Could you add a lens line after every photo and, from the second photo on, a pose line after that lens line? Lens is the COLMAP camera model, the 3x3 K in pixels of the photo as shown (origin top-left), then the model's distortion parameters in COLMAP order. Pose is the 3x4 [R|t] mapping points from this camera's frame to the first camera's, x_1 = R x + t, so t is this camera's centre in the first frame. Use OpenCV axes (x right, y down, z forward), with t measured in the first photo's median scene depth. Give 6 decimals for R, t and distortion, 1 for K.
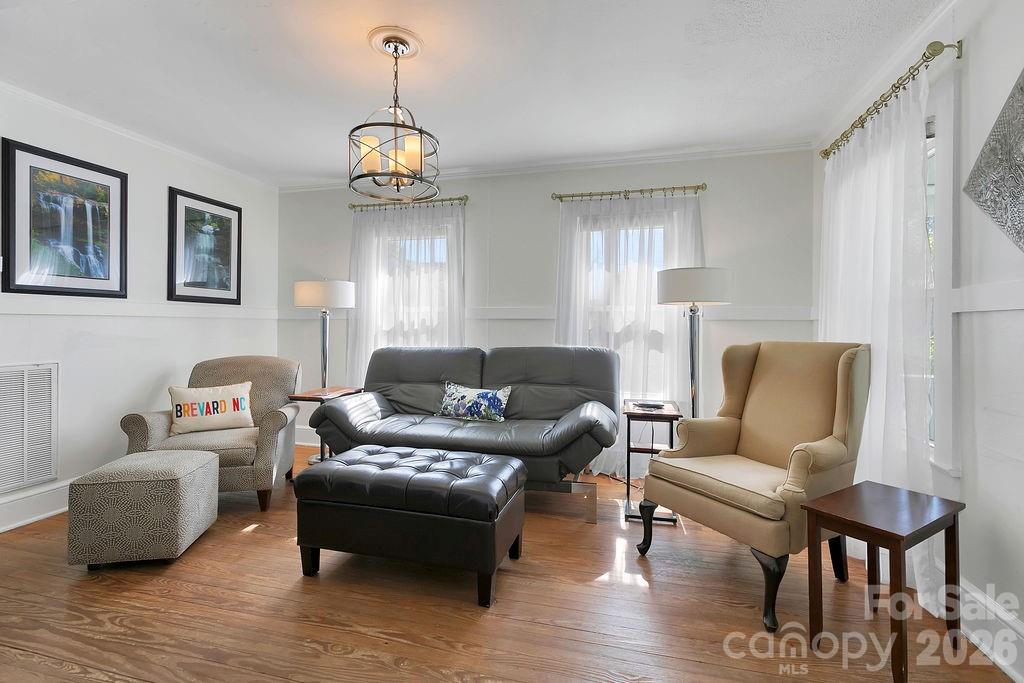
lens RADIAL K [[502.0, 0, 500.1], [0, 502.0, 327.0], [0, 0, 1]] dist [-0.017202, 0.004930]
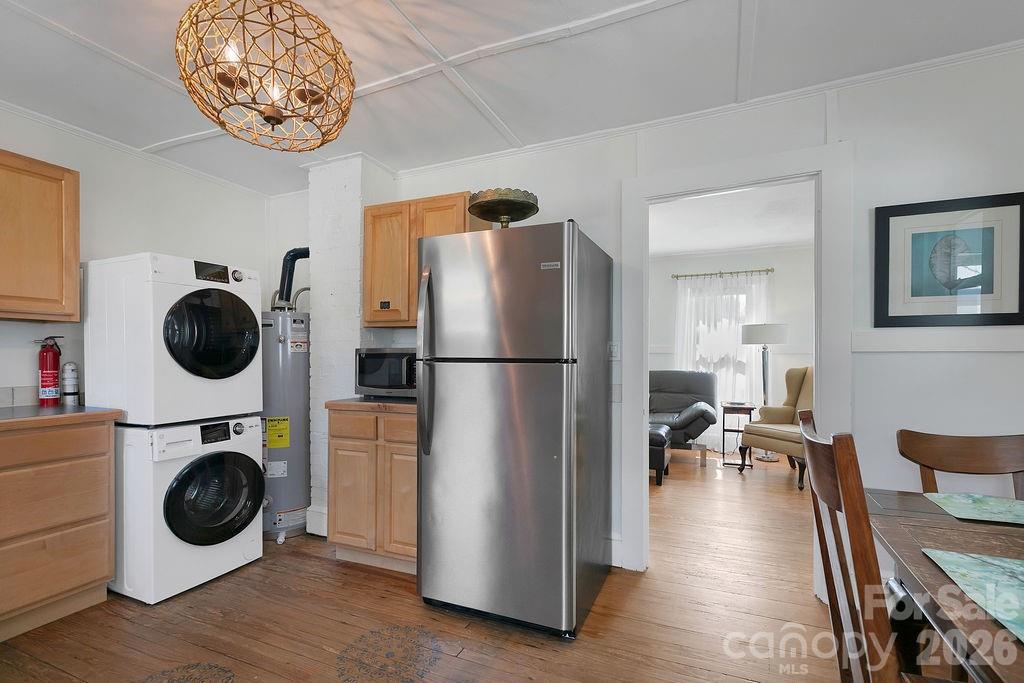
lens RADIAL K [[502.0, 0, 490.9], [0, 502.0, 358.8], [0, 0, 1]] dist [-0.017202, 0.004930]
pose [[0.985245, -0.008074, -0.170962, -0.229726], [0.010315, 0.999872, 0.012226, -0.027817], [0.170841, -0.013809, 0.985202, -0.802835]]
